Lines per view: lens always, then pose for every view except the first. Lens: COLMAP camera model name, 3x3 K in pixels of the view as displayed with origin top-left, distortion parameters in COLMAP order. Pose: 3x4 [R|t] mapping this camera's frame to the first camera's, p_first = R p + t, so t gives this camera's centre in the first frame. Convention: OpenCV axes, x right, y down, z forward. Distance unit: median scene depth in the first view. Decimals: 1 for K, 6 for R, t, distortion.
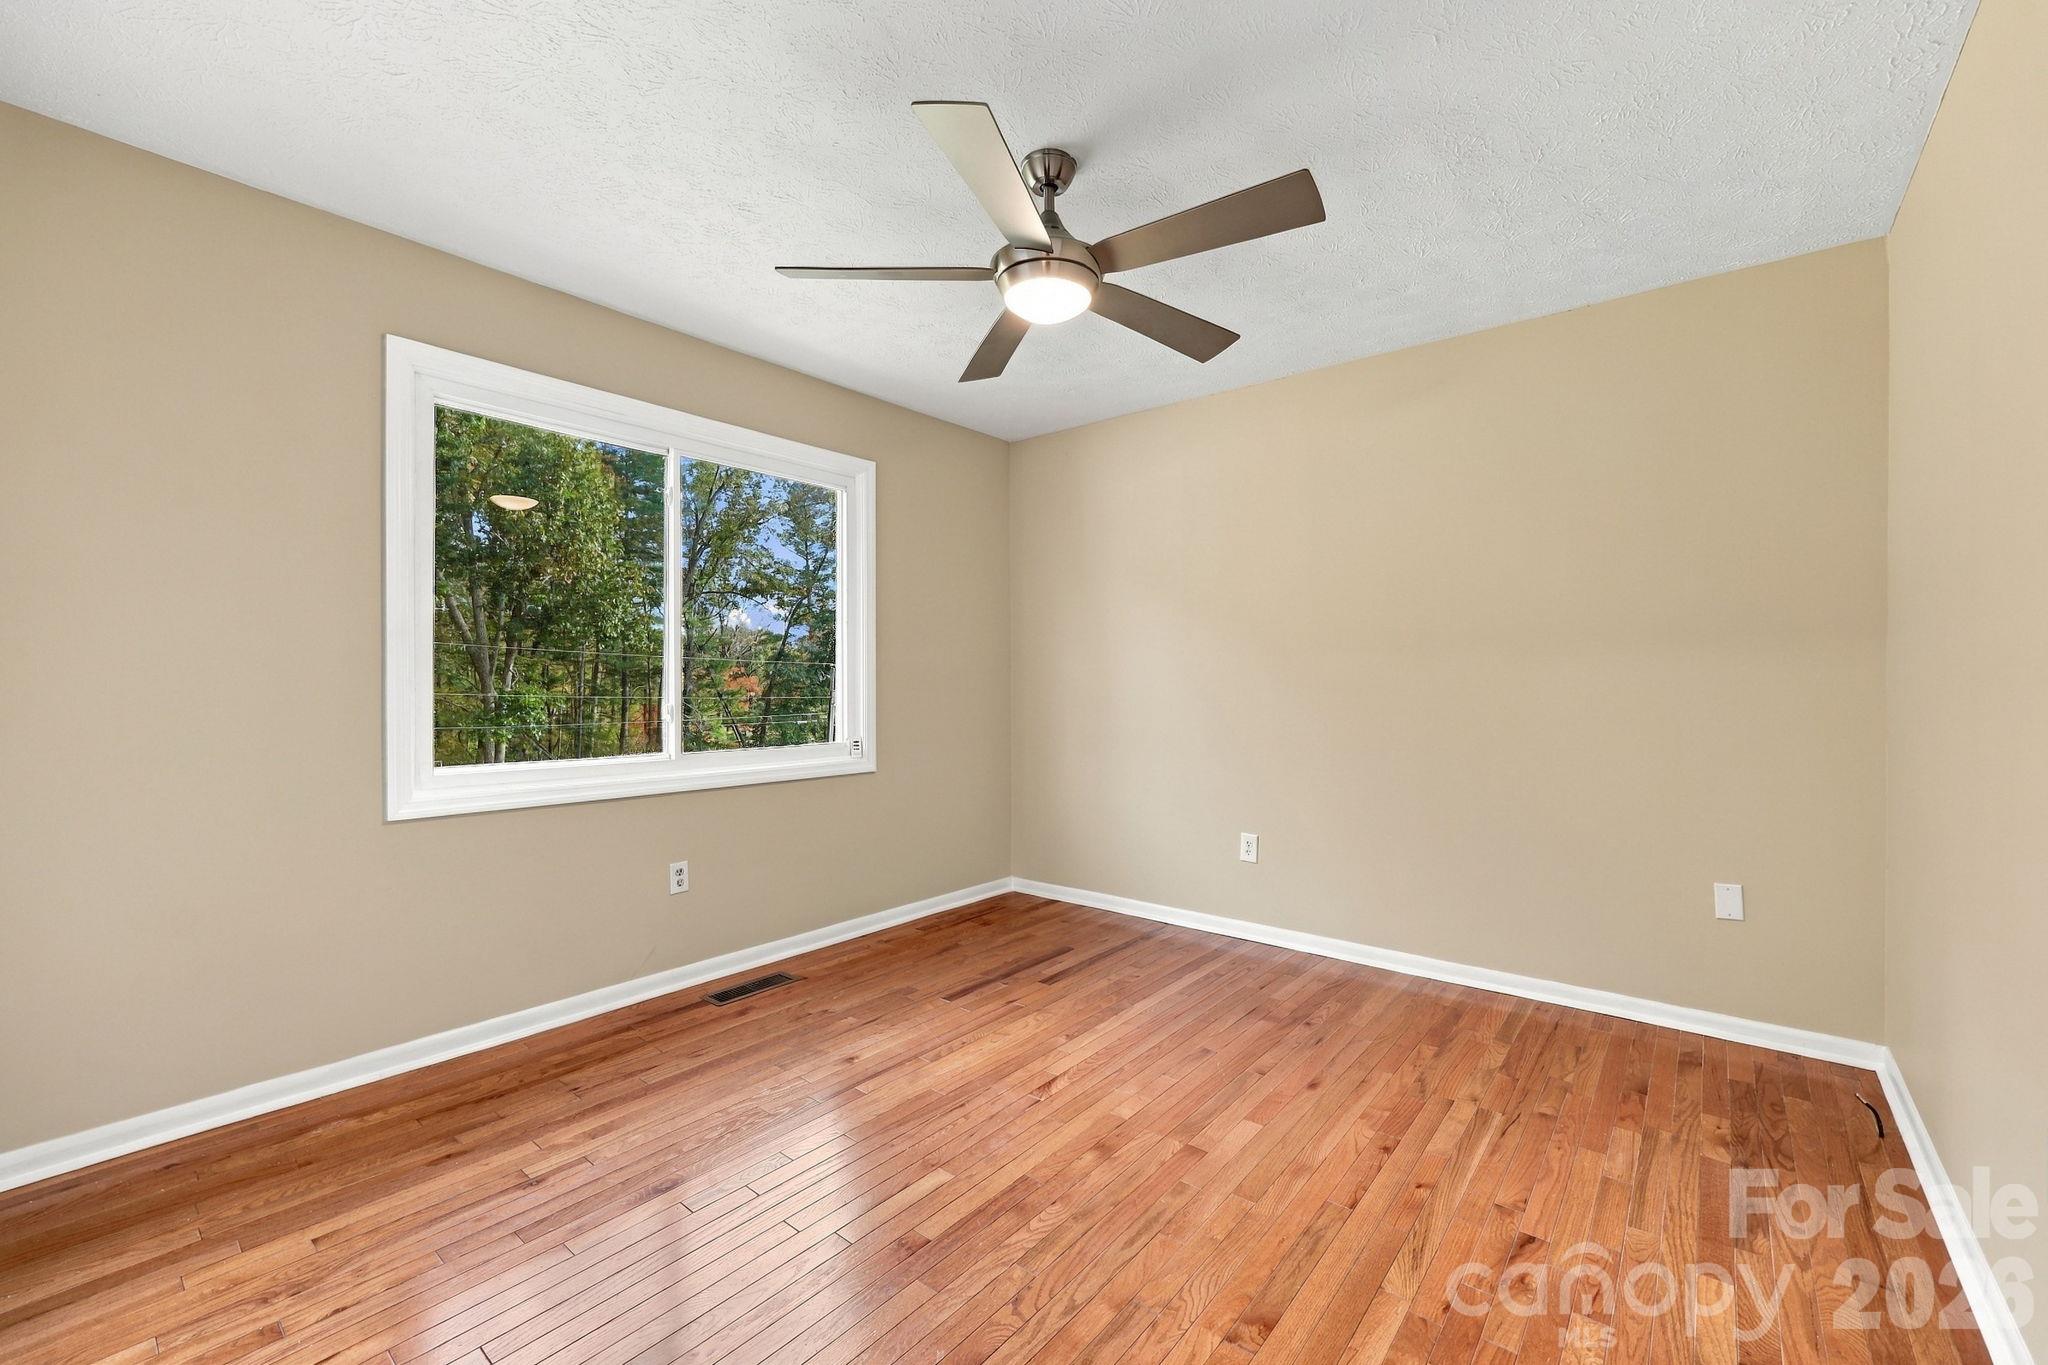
lens RADIAL K [[822.5, 0, 1040.9], [0, 822.5, 686.8], [0, 0, 1]] dist [-0.009085, 0.000539]
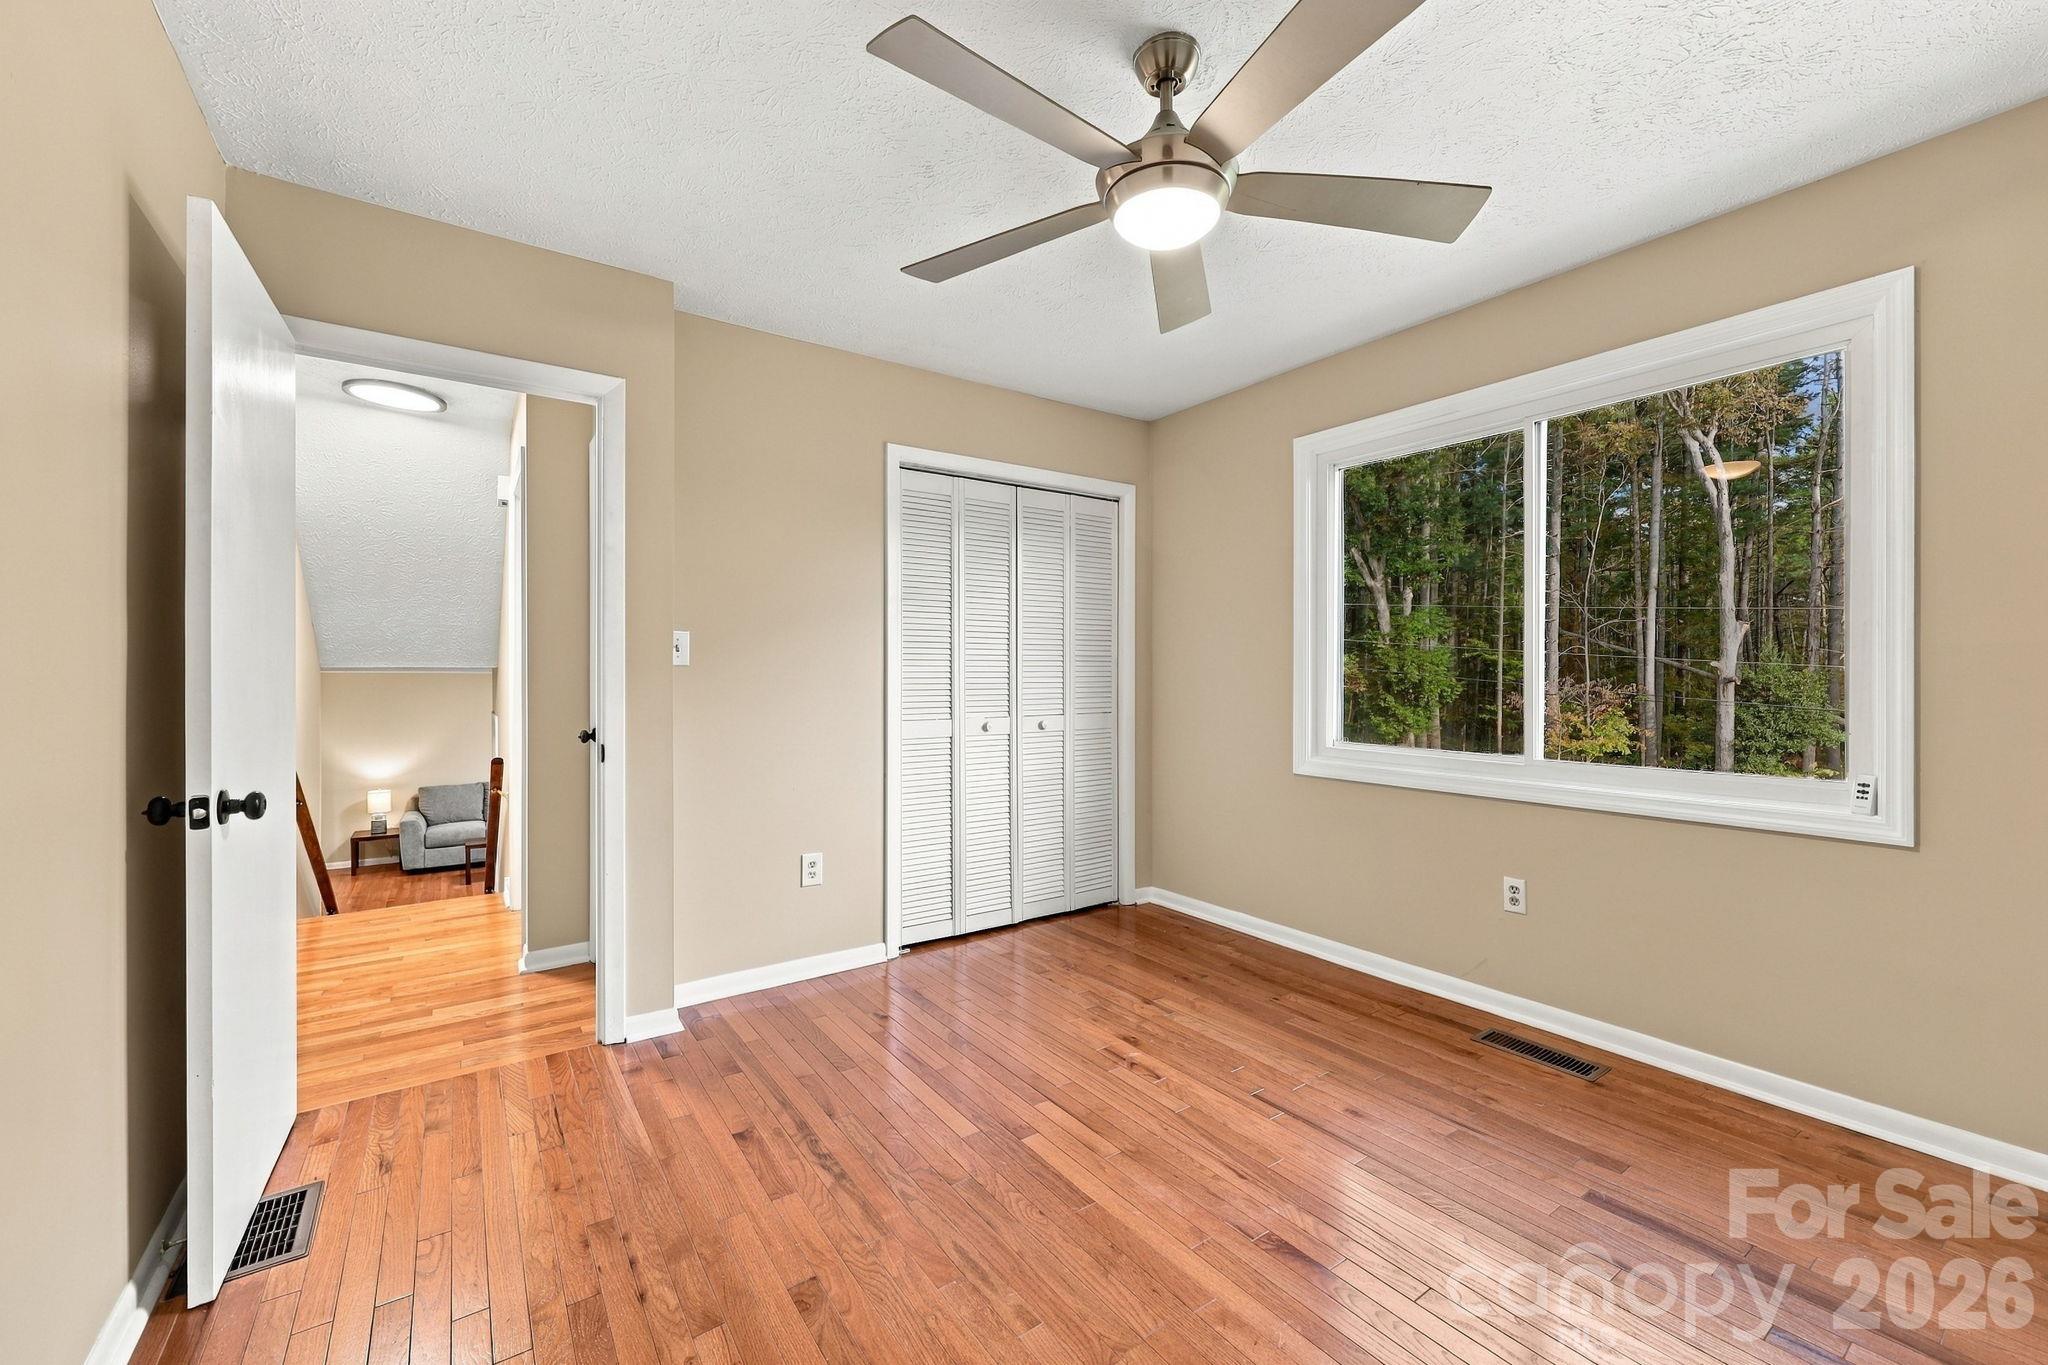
lens RADIAL K [[822.5, 0, 1042.1], [0, 822.5, 676.0], [0, 0, 1]] dist [-0.009085, 0.000539]
pose [[-0.266686, -0.000069, -0.963784, 0.573693], [-0.006321, 0.999979, 0.001677, -0.005890], [0.963763, 0.006539, -0.266680, 0.755212]]
